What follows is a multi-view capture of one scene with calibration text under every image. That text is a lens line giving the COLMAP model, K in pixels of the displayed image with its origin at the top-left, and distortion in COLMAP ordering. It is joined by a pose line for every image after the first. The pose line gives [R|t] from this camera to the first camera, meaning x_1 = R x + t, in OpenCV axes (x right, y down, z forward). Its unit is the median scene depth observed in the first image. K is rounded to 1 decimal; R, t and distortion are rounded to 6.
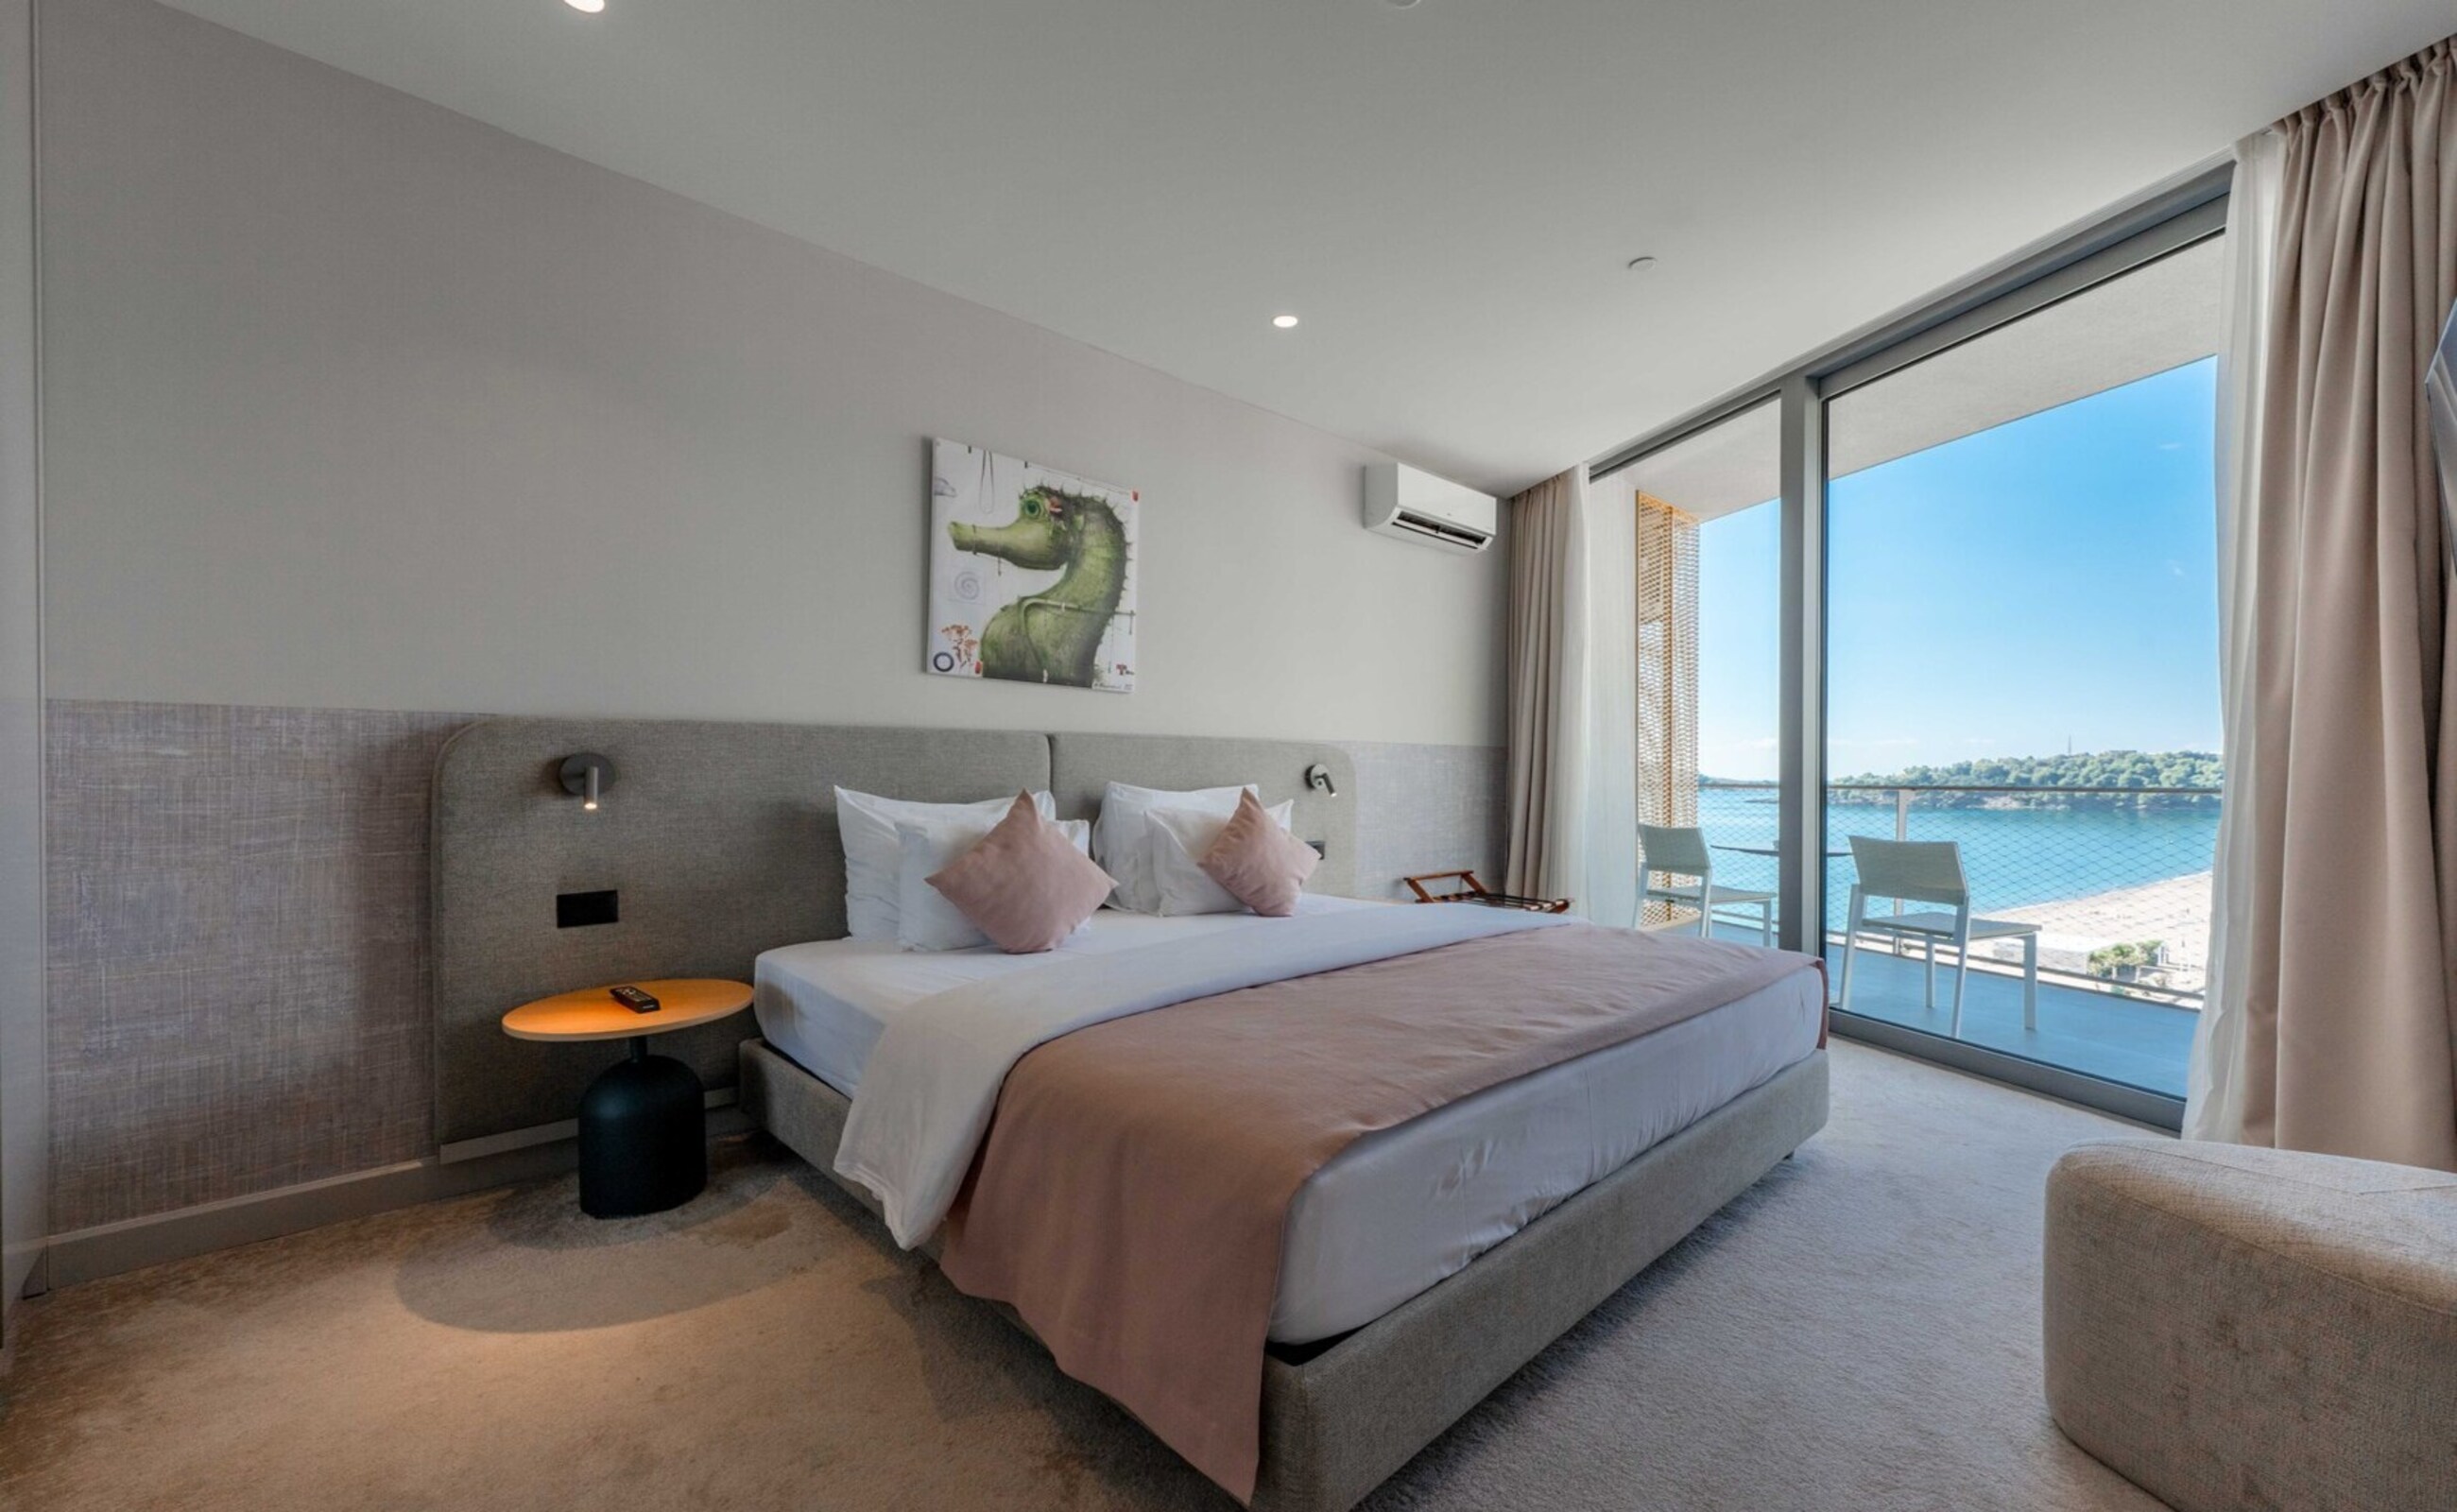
lens RADIAL K [[976.5, 0, 1235.2], [0, 976.5, 789.4], [0, 0, 1]] dist [-0.000658, 0.001330]
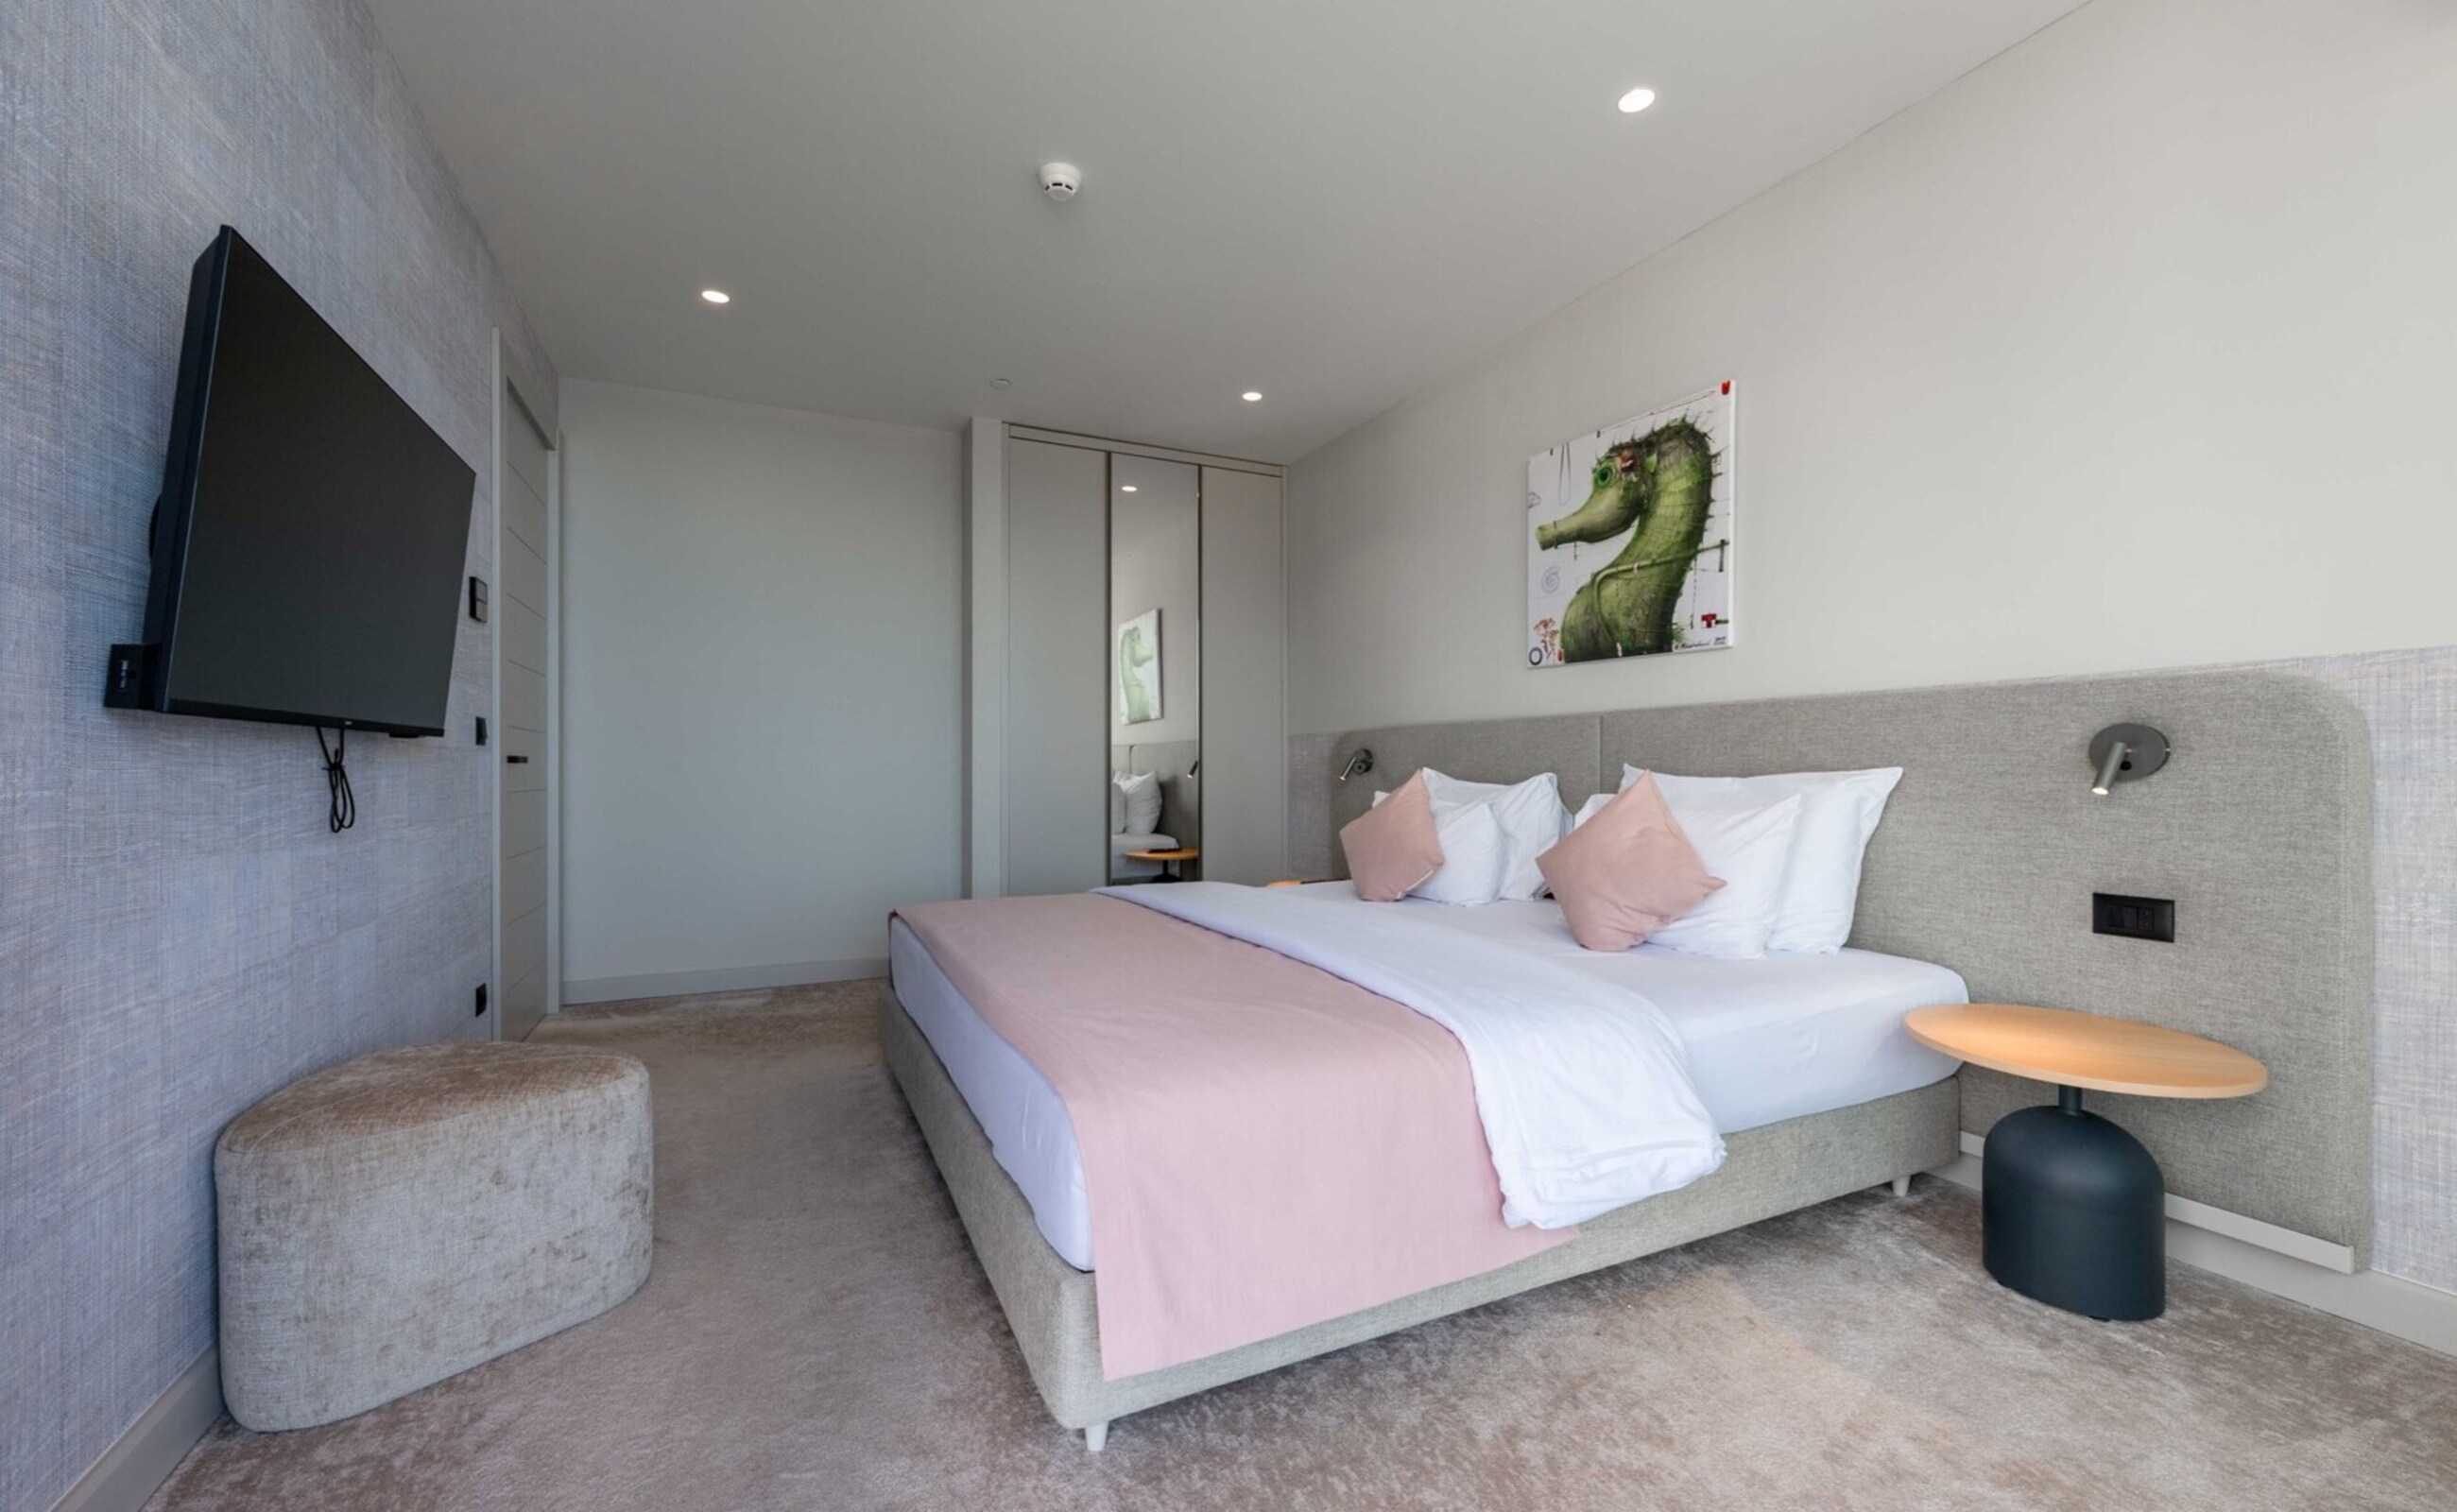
lens RADIAL K [[976.5, 0, 1226.8], [0, 976.5, 770.4], [0, 0, 1]] dist [-0.000658, 0.001330]
pose [[-0.309087, -0.001937, -0.951032, 0.806527], [-0.014707, 0.999888, 0.002743, 0.000566], [0.950920, 0.014835, -0.309081, 0.949892]]
